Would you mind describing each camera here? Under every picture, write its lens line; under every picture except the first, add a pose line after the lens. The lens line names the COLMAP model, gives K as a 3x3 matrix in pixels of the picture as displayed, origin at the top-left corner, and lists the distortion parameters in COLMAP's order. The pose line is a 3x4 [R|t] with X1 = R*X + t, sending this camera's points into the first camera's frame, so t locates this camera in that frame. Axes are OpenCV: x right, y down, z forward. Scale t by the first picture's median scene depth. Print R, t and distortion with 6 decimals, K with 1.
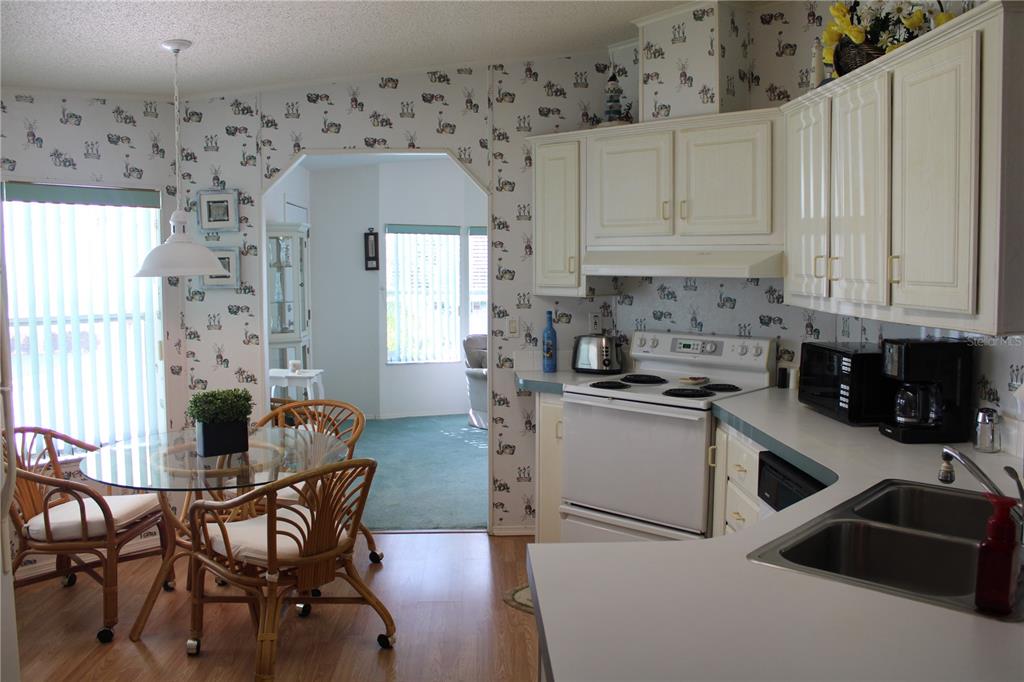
lens RADIAL K [[865.0, 0, 515.7], [0, 865.0, 341.9], [0, 0, 1]] dist [-0.166057, 0.159130]
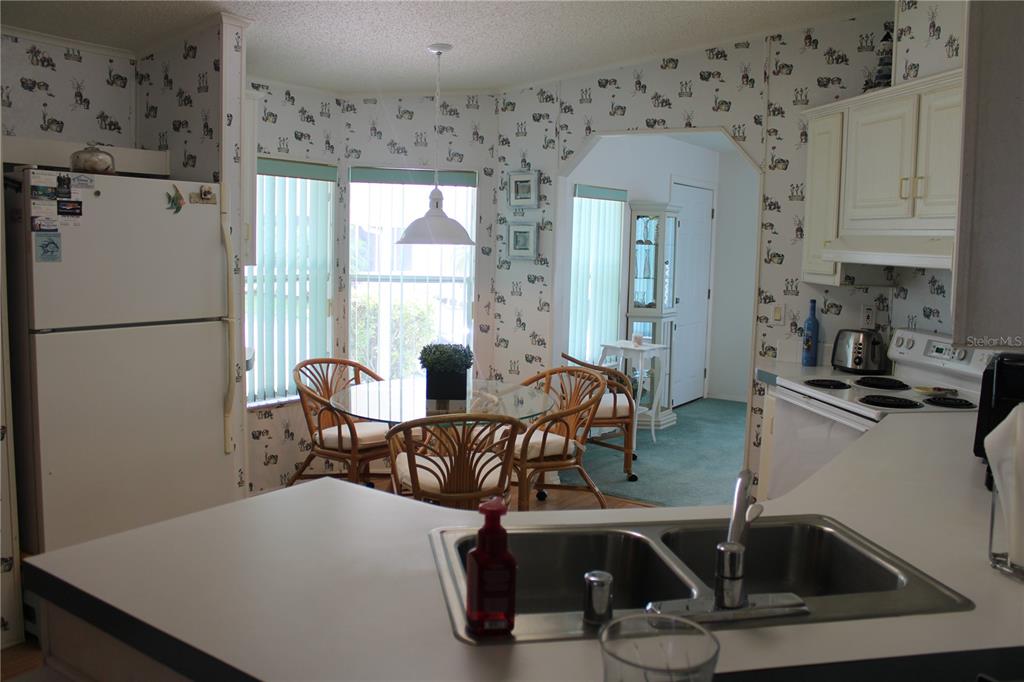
lens RADIAL K [[865.0, 0, 515.7], [0, 865.0, 341.9], [0, 0, 1]] dist [-0.166057, 0.159130]
pose [[0.795876, 0.094257, -0.598077, 0.338895], [-0.082693, 0.995473, 0.046844, -0.007192], [0.599785, 0.012175, 0.800068, 0.088344]]
